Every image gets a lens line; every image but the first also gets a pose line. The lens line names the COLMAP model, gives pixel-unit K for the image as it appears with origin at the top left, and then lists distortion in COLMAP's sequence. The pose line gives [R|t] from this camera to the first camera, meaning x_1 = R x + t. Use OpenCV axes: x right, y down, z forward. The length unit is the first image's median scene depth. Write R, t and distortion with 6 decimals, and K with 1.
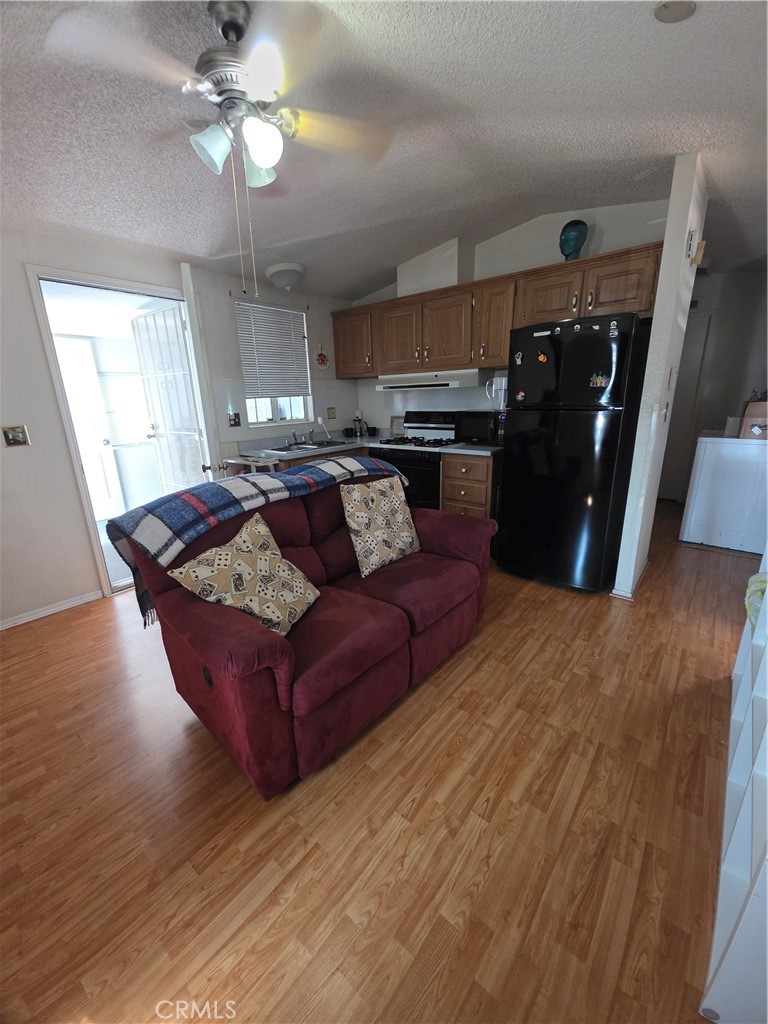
lens RADIAL K [[407.2, 0, 382.8], [0, 407.2, 513.3], [0, 0, 1]] dist [0.002387, -0.000370]
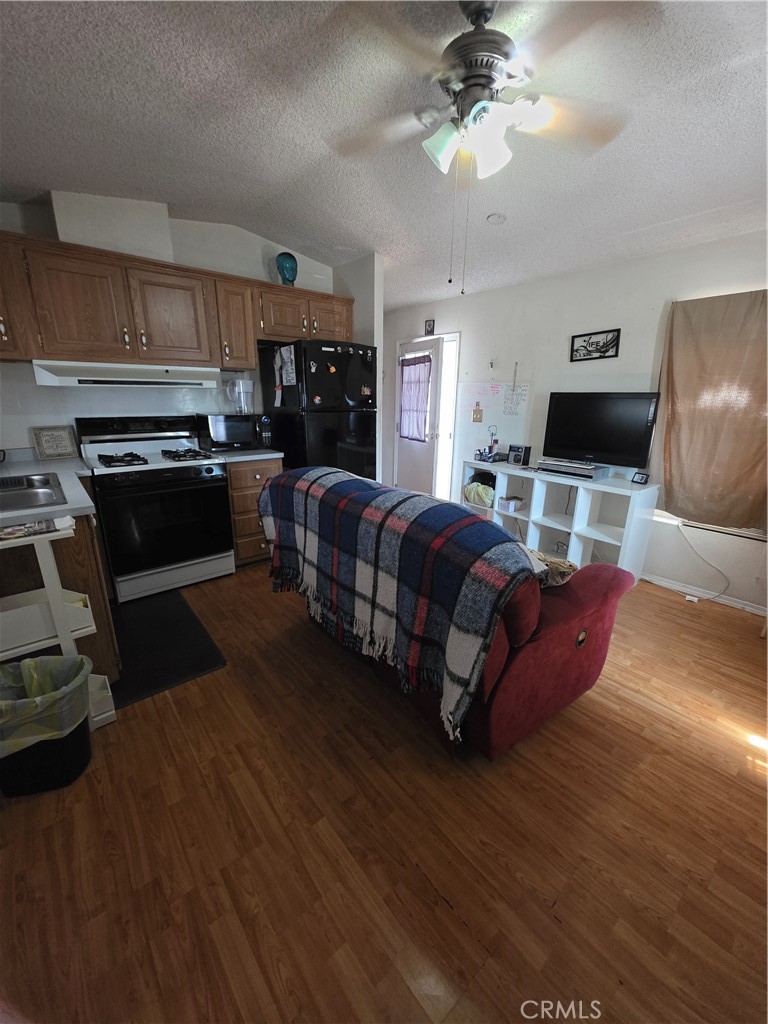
lens RADIAL K [[407.2, 0, 383.1], [0, 407.2, 517.4], [0, 0, 1]] dist [0.002387, -0.000370]
pose [[0.171256, -0.252953, 0.952201, -0.846951], [0.258361, 0.944186, 0.204357, -0.167994], [-0.950747, 0.211014, 0.227051, 0.657231]]
